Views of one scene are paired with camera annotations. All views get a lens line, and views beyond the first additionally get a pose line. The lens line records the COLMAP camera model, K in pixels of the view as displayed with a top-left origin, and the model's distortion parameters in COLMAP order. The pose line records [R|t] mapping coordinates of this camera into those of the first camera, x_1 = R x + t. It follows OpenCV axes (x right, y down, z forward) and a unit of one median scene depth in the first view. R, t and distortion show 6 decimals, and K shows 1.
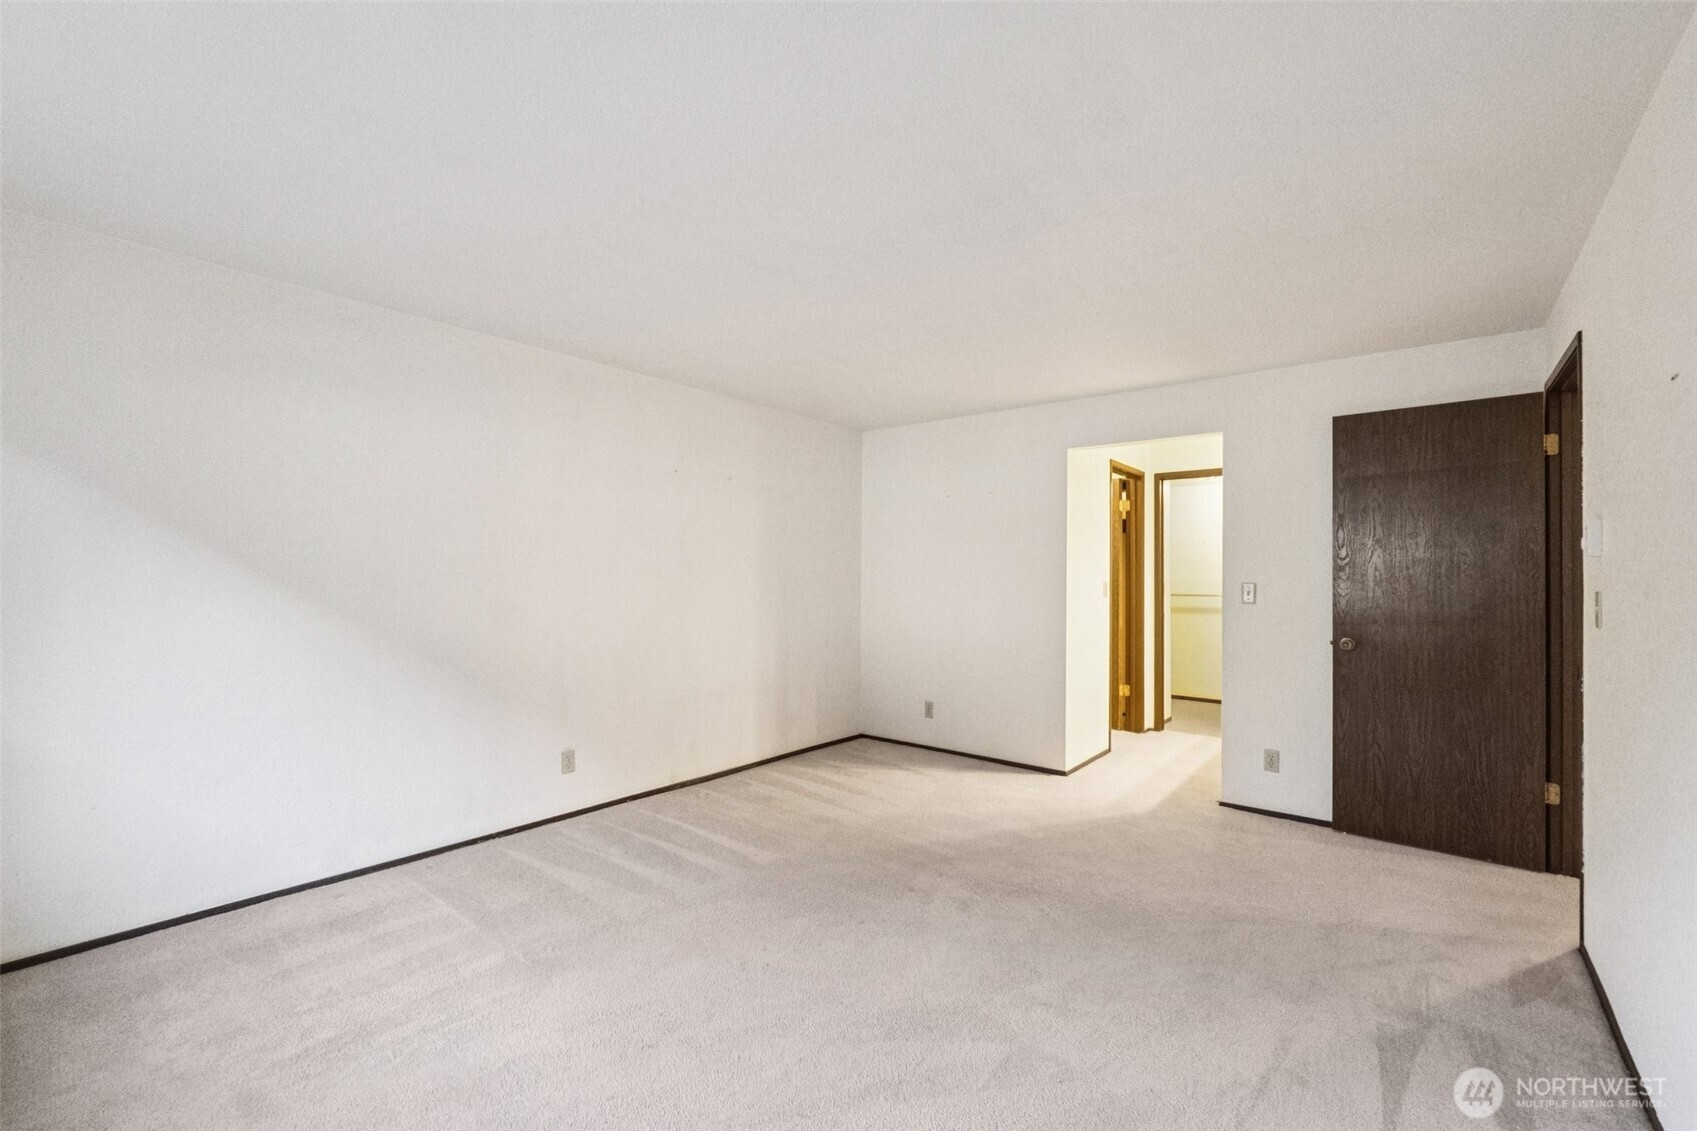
lens RADIAL K [[710.8, 0, 845.6], [0, 710.8, 568.4], [0, 0, 1]] dist [-0.004279, -0.000186]
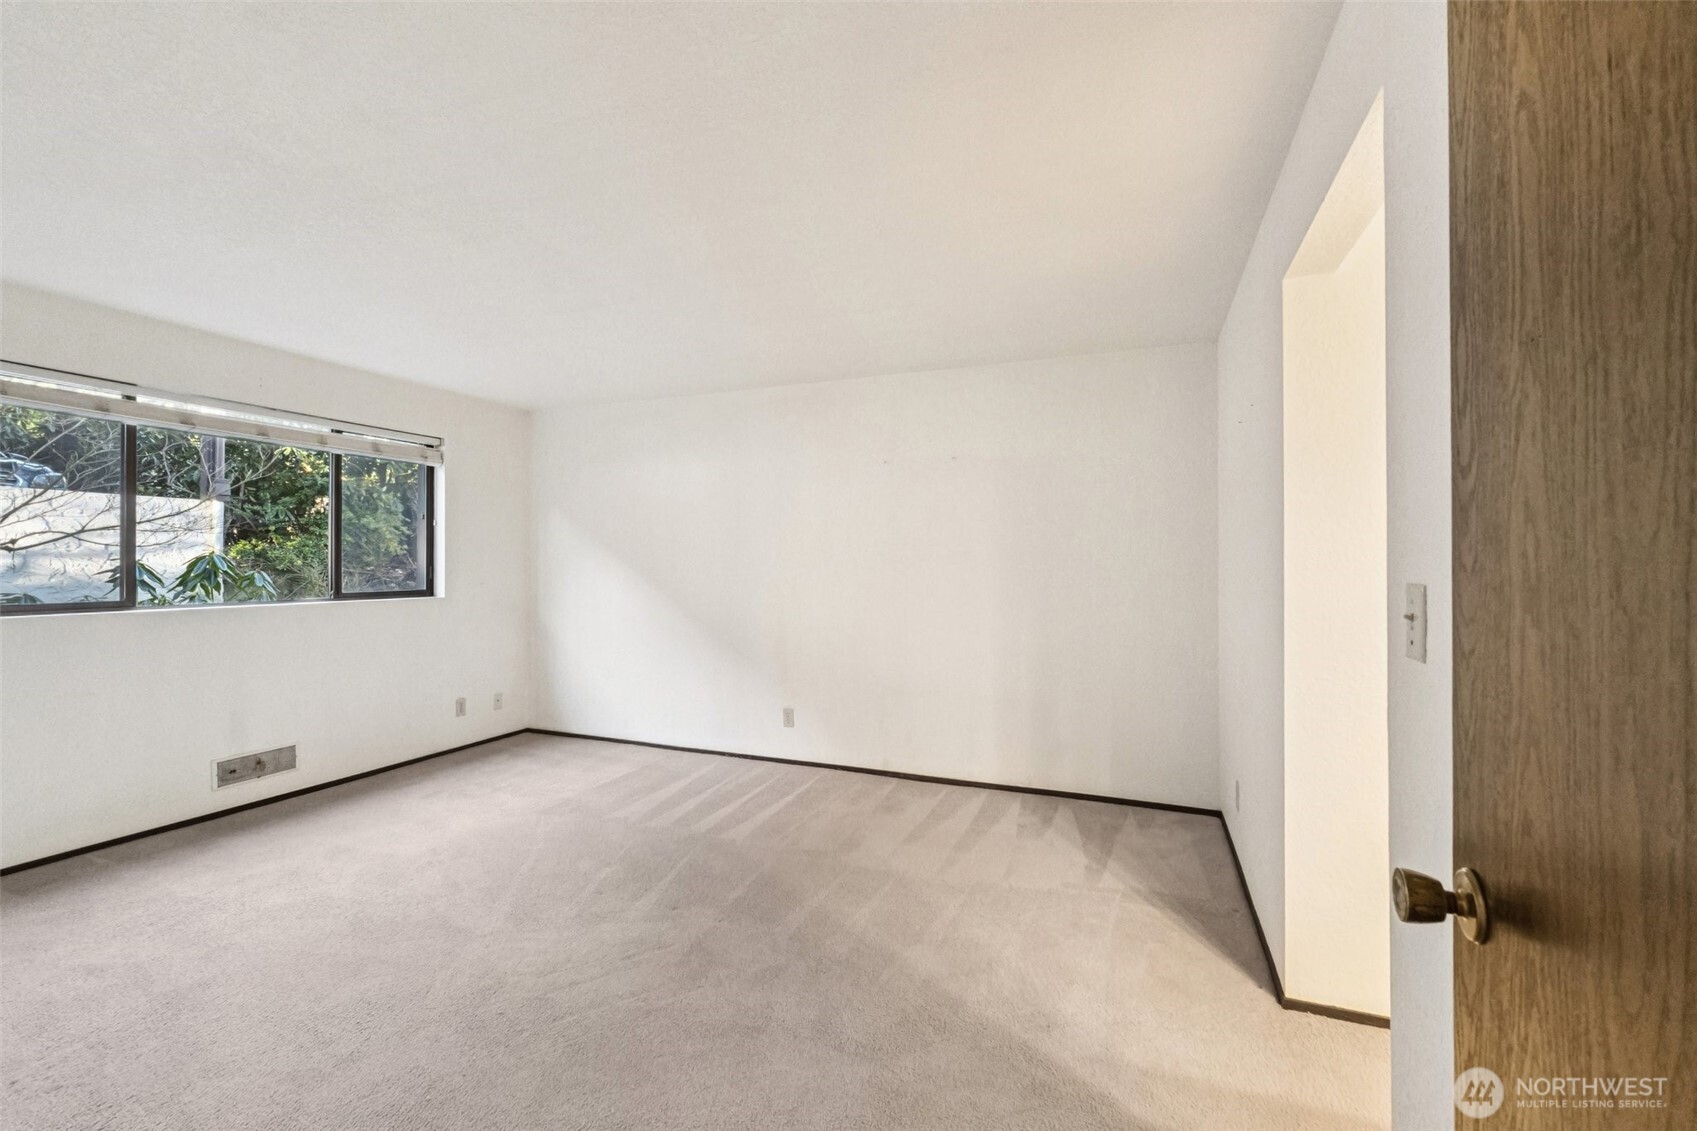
lens RADIAL K [[710.8, 0, 845.6], [0, 710.8, 568.4], [0, 0, 1]] dist [-0.004279, -0.000186]
pose [[0.296530, 0.001214, -0.955023, 0.783095], [0.004198, 0.999988, 0.002574, 0.013055], [0.955014, -0.004773, 0.296522, 0.715541]]
